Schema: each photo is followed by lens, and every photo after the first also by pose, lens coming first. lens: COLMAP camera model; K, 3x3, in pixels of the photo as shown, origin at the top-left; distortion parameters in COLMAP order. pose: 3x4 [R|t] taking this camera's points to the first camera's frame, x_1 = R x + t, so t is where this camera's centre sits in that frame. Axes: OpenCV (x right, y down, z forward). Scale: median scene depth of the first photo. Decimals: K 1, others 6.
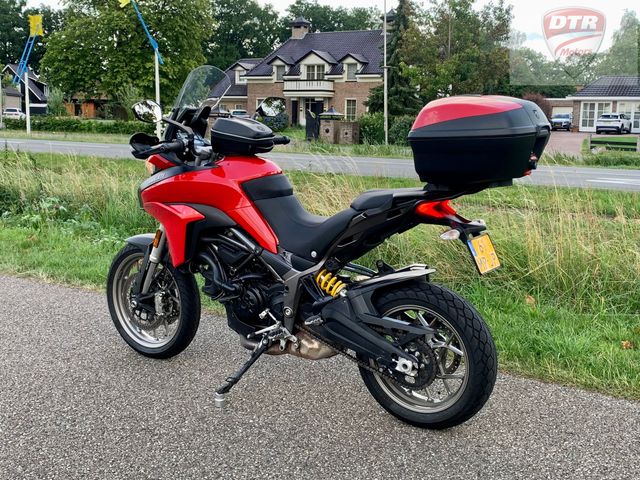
lens RADIAL K [[776.7, 0, 308.0], [0, 776.7, 237.1], [0, 0, 1]] dist [0.167486, -0.511508]
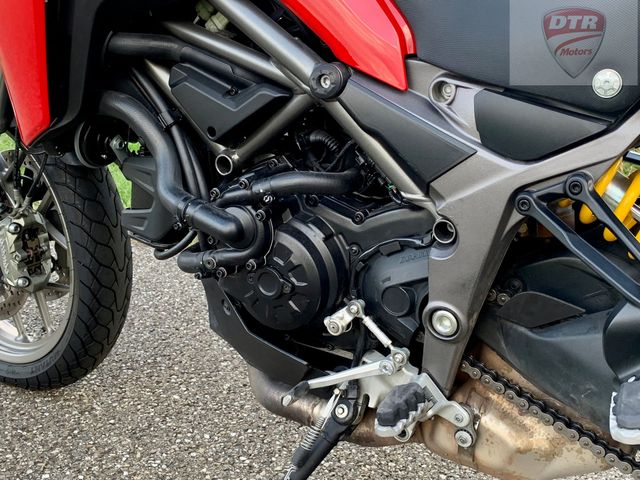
lens RADIAL K [[776.7, 0, 308.0], [0, 776.7, 237.1], [0, 0, 1]] dist [0.167486, -0.511508]
pose [[0.999661, 0.004079, 0.025730, -0.076969], [-0.007625, 0.990229, 0.139246, 0.032648], [-0.024910, -0.139395, 0.989924, 0.741919]]
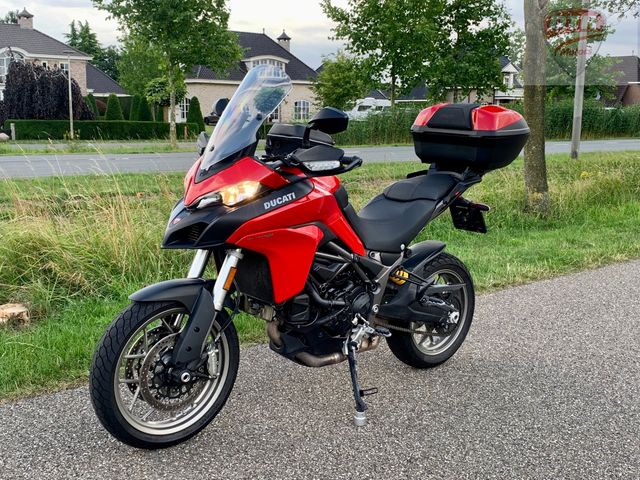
lens RADIAL K [[776.7, 0, 308.0], [0, 776.7, 237.1], [0, 0, 1]] dist [0.167486, -0.511508]
pose [[0.270163, -0.163310, 0.948864, -1.020163], [0.139205, 0.981781, 0.129340, -0.145394], [-0.952698, 0.097143, 0.287974, 0.769205]]
